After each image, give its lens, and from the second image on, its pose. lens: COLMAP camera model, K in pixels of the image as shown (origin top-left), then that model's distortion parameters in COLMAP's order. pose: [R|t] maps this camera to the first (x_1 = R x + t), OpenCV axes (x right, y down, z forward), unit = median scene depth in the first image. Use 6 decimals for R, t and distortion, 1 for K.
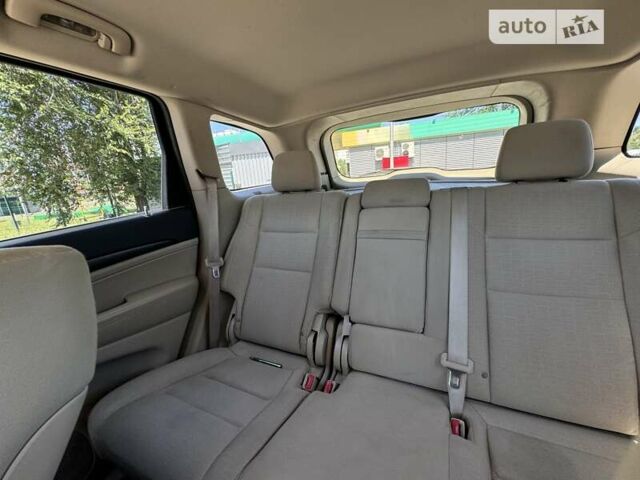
lens RADIAL K [[254.4, 0, 320.0], [0, 254.4, 240.0], [0, 0, 1]] dist [-0.000526, -0.000071]
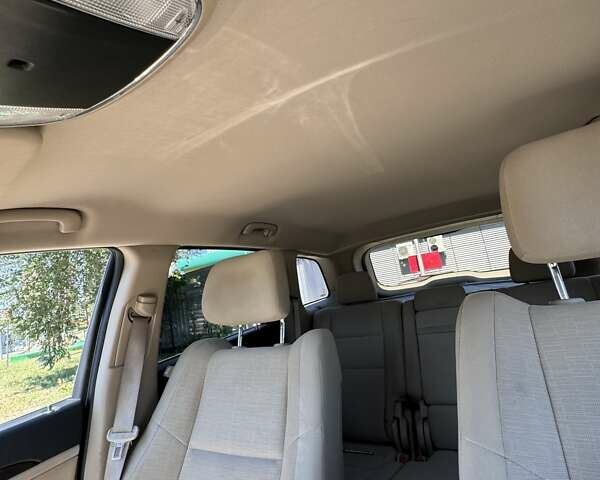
lens RADIAL K [[318.8, 0, 300.0], [0, 318.8, 240.0], [0, 0, 1]] dist [-0.000757, -0.000318]
pose [[0.991557, -0.098677, -0.084128, -0.244347], [0.060143, 0.924744, -0.375808, 0.110297], [0.114881, 0.367575, 0.922871, -0.697599]]
